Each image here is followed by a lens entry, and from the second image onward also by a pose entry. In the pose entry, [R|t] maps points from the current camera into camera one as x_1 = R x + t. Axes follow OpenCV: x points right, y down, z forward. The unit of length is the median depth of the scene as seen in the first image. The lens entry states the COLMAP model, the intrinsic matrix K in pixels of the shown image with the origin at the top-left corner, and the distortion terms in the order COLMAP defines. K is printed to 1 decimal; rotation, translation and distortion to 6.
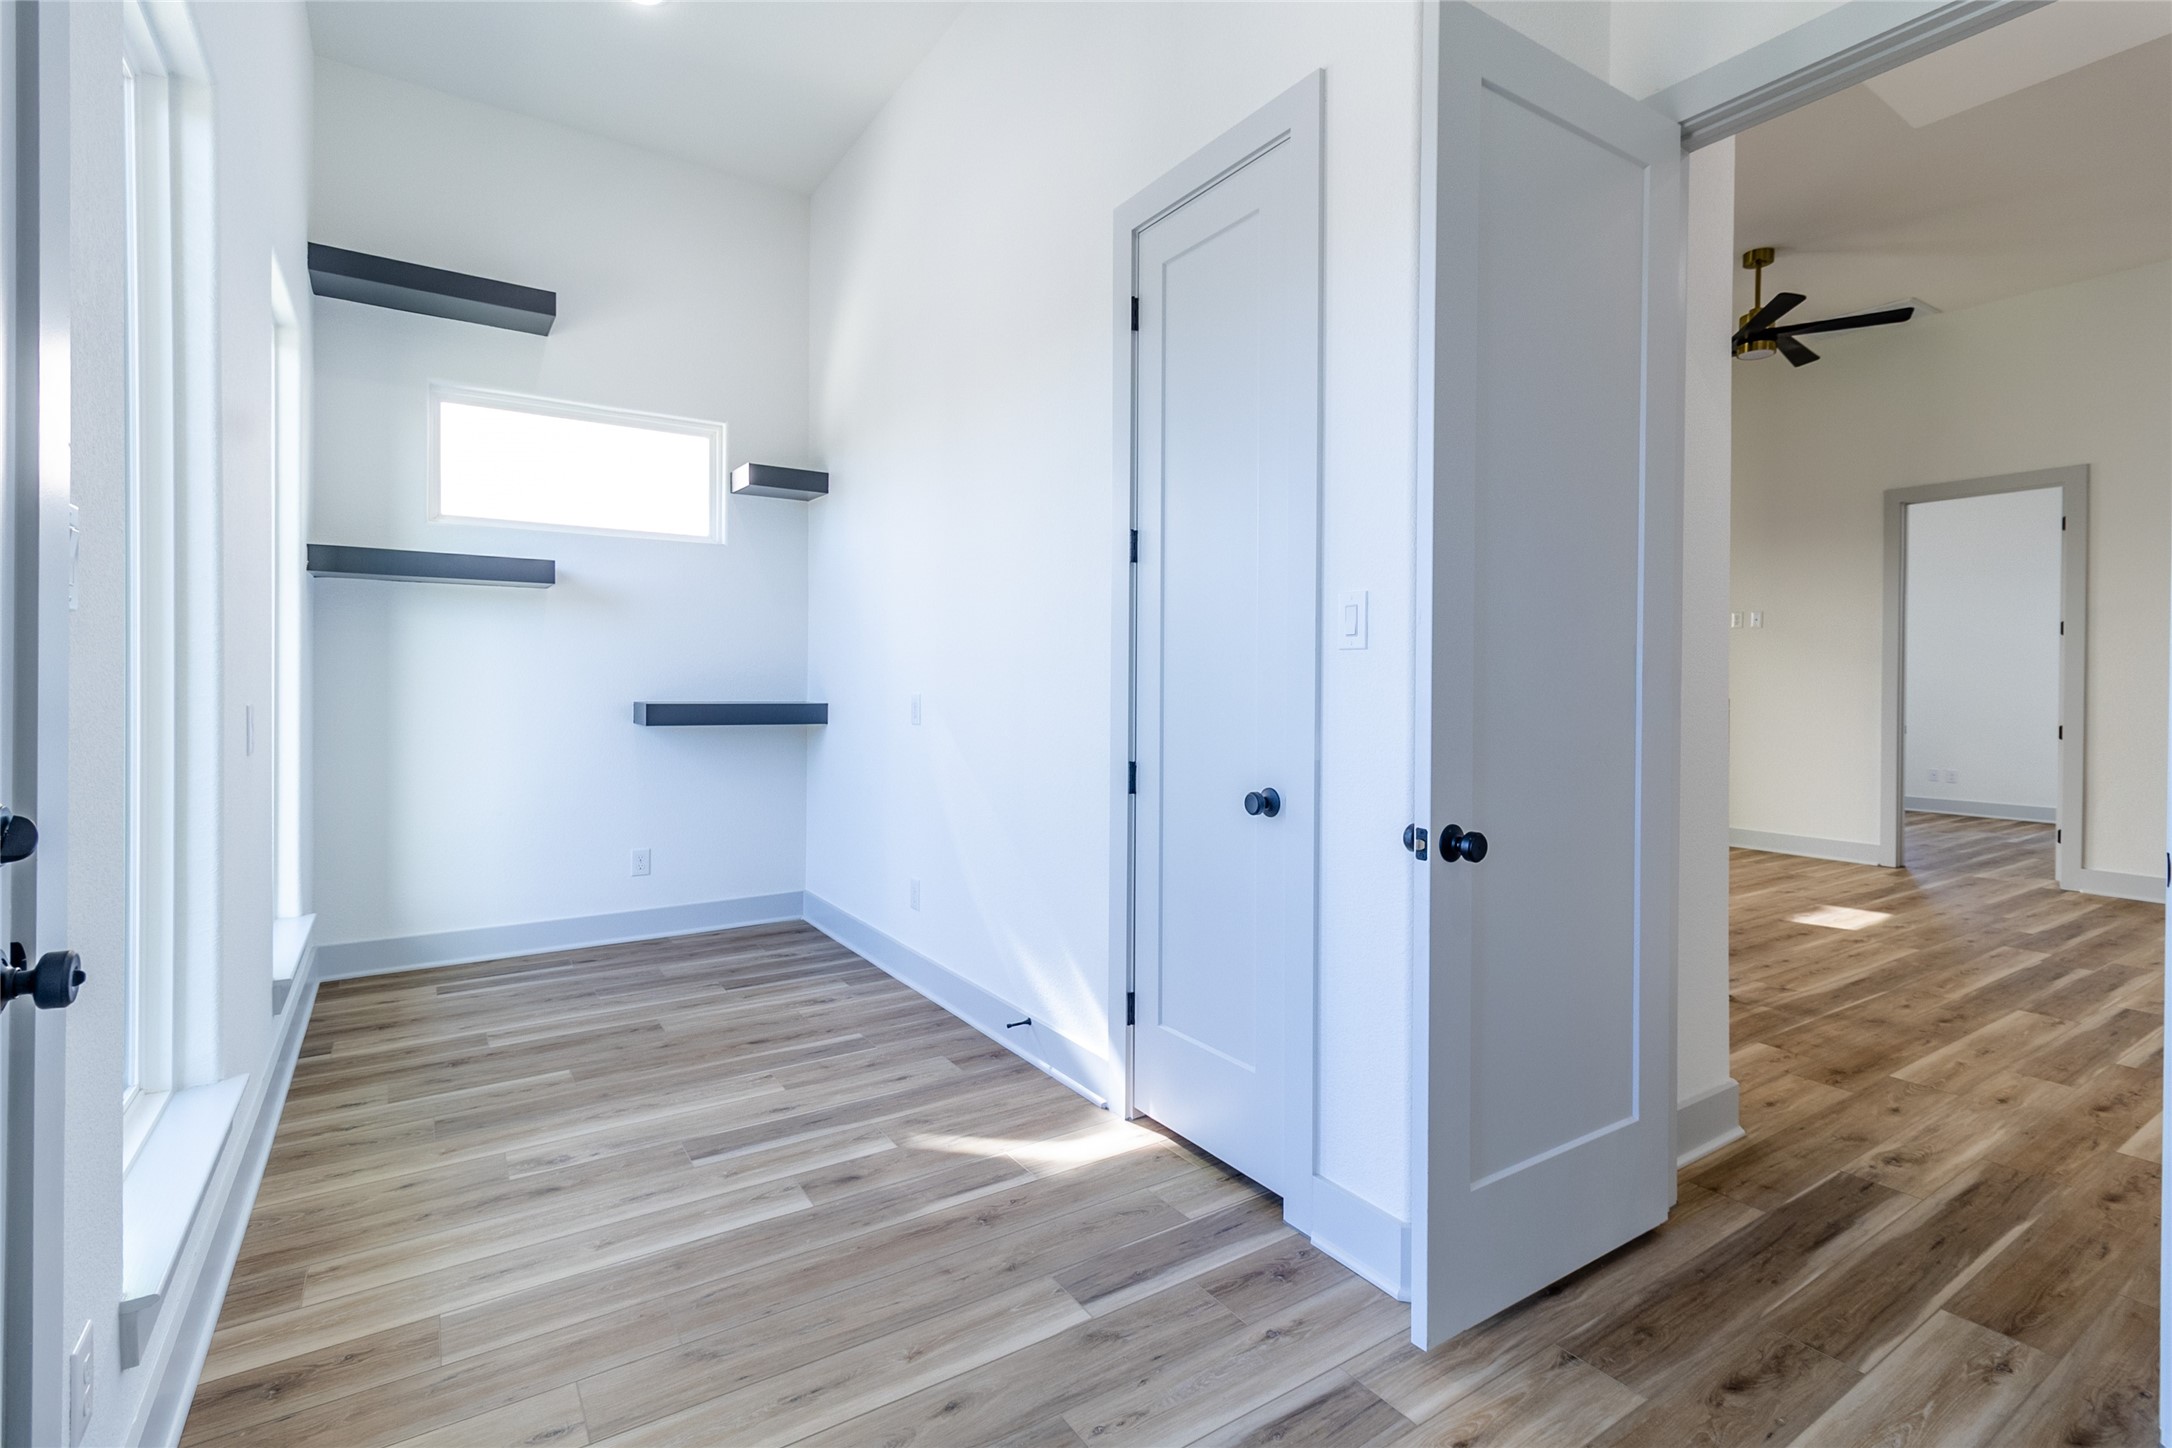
lens RADIAL K [[1007.4, 0, 1089.4], [0, 1007.4, 705.0], [0, 0, 1]] dist [0.001777, 0.000306]
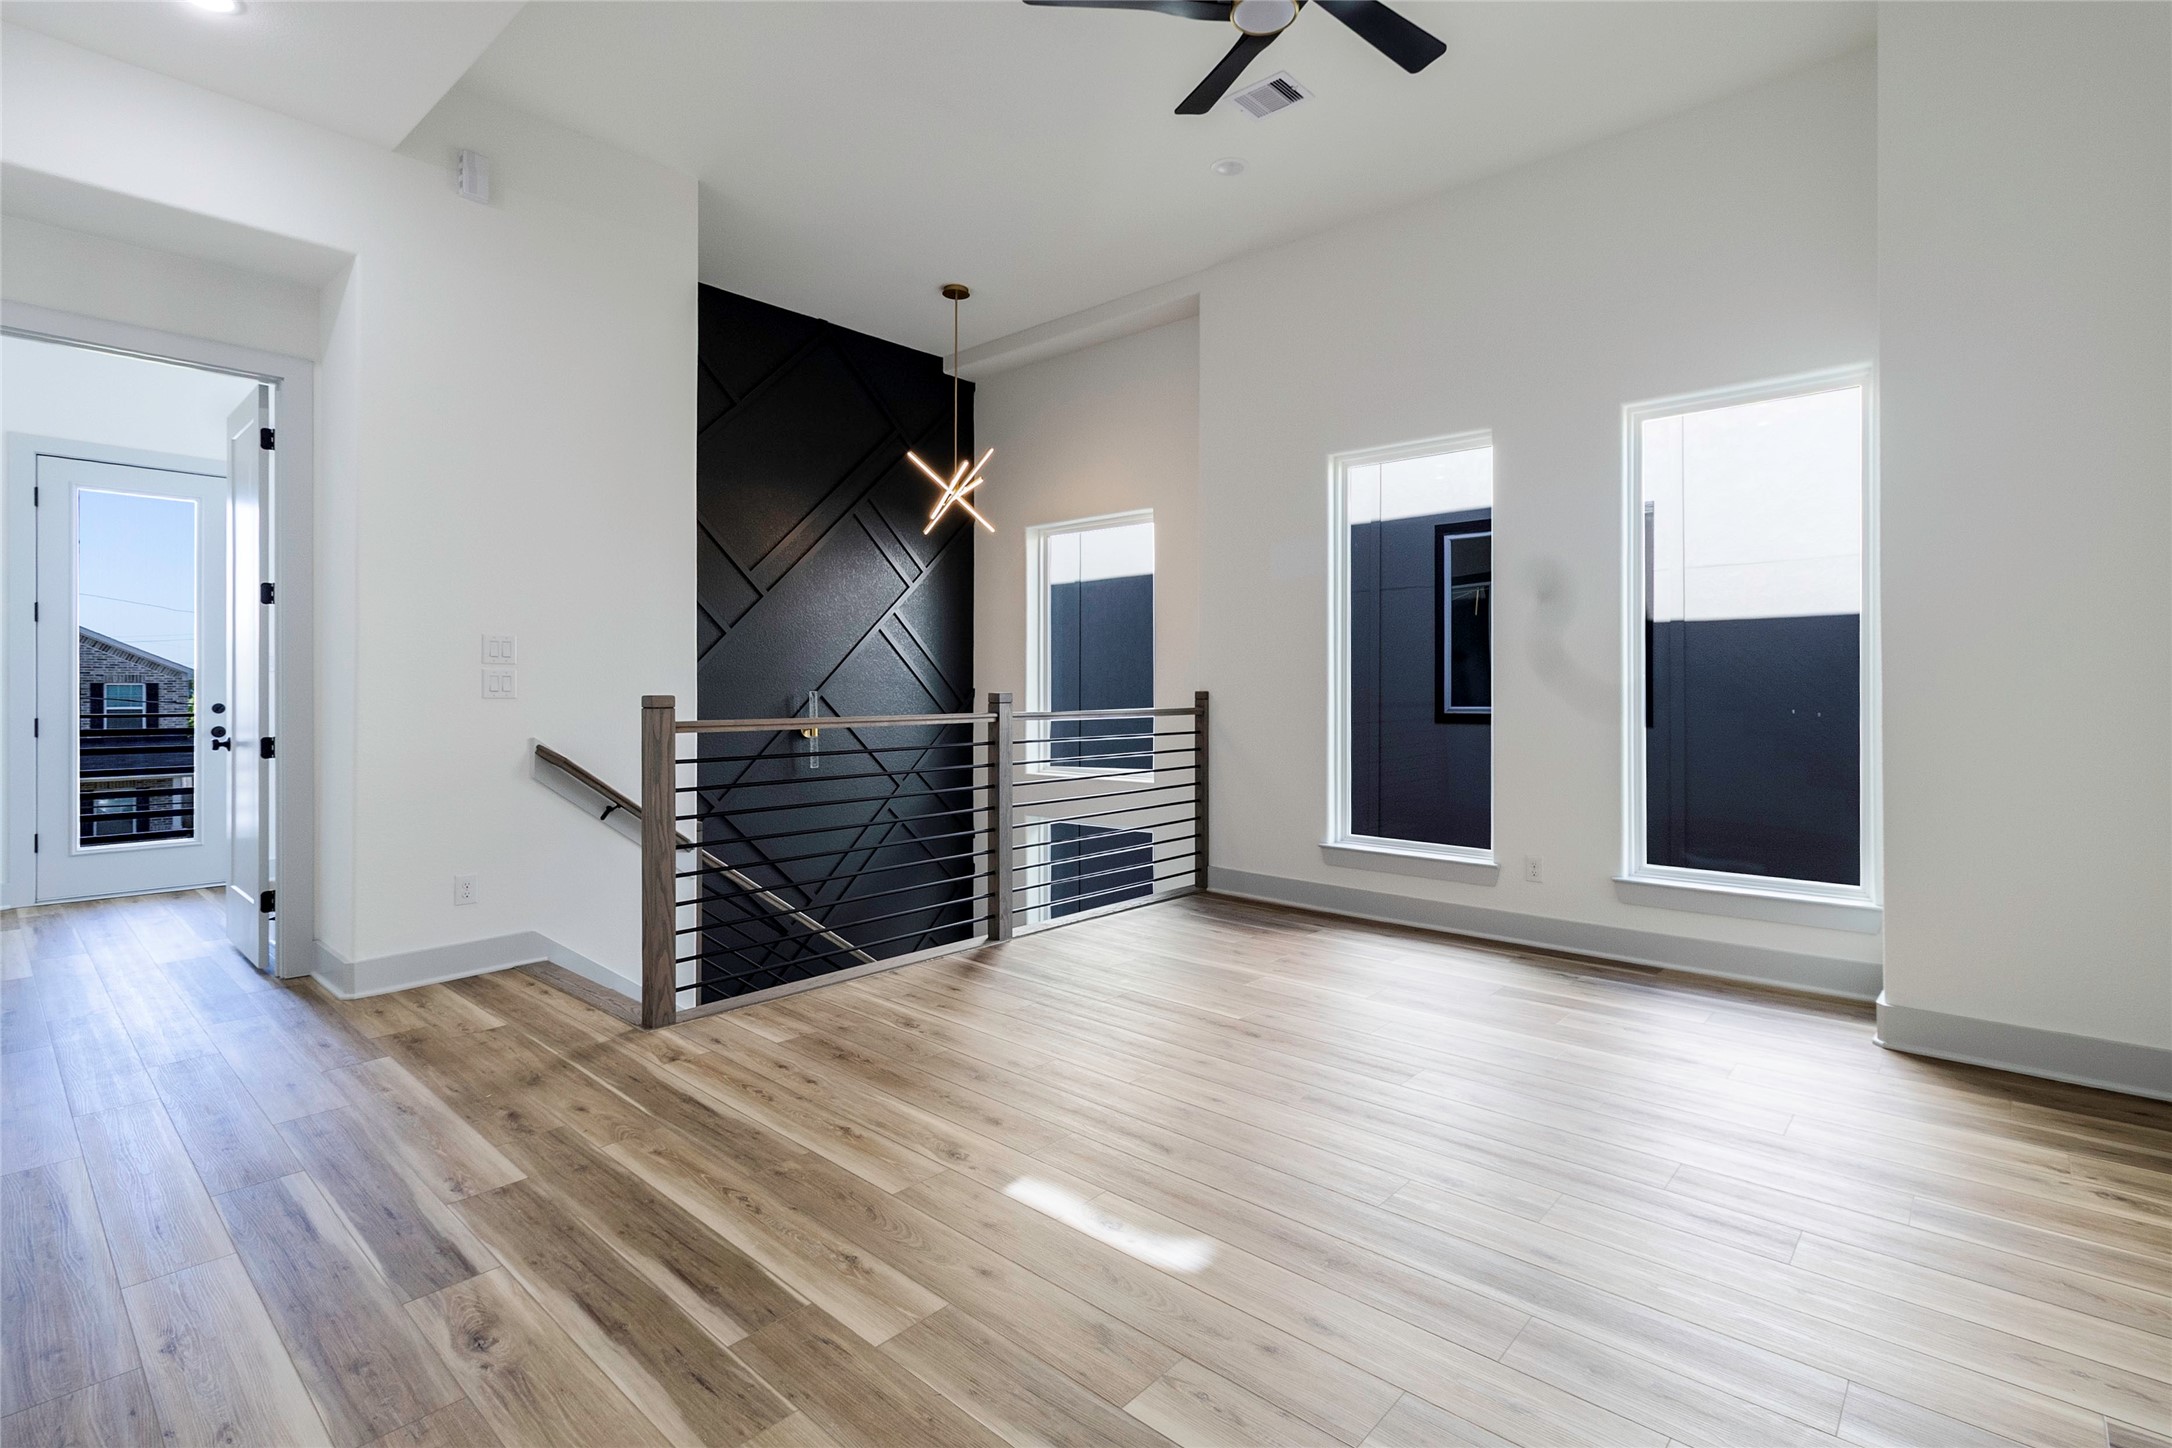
lens RADIAL K [[1007.4, 0, 1092.3], [0, 1007.4, 709.3], [0, 0, 1]] dist [0.001777, 0.000306]
pose [[0.254584, 0.009545, -0.967004, 1.872260], [-0.010487, 0.999920, 0.007109, 0.003654], [0.966994, 0.008331, 0.254664, 1.366268]]
